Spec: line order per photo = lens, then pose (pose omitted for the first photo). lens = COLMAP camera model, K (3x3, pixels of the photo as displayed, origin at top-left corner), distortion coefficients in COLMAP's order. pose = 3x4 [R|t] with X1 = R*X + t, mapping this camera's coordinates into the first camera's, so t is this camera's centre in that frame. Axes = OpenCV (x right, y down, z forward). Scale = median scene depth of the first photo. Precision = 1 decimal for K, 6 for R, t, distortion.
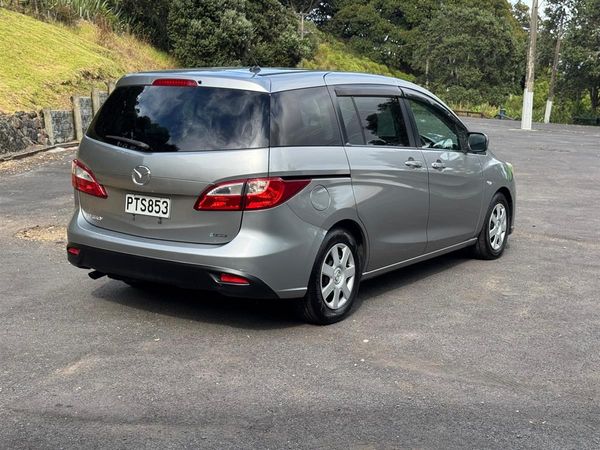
lens RADIAL K [[844.5, 0, 350.2], [0, 844.5, 224.2], [0, 0, 1]] dist [0.115802, 0.000000]
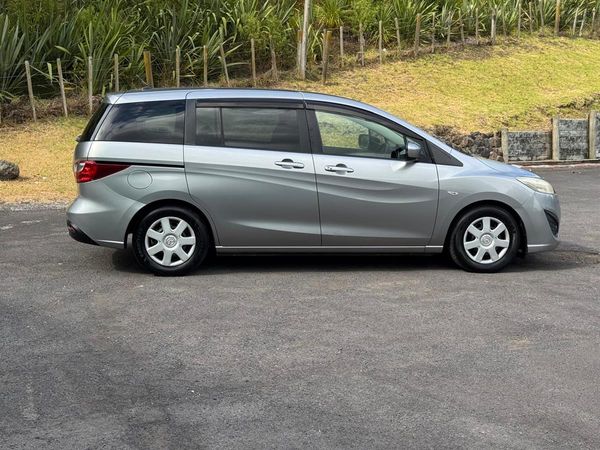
lens RADIAL K [[844.5, 0, 294.8], [0, 844.5, 226.7], [0, 0, 1]] dist [0.115802, 0.000000]
pose [[0.651793, 0.092538, -0.752730, 0.989742], [-0.113598, 0.993243, 0.023740, -0.014048], [0.749841, 0.070035, 0.657901, 0.238546]]
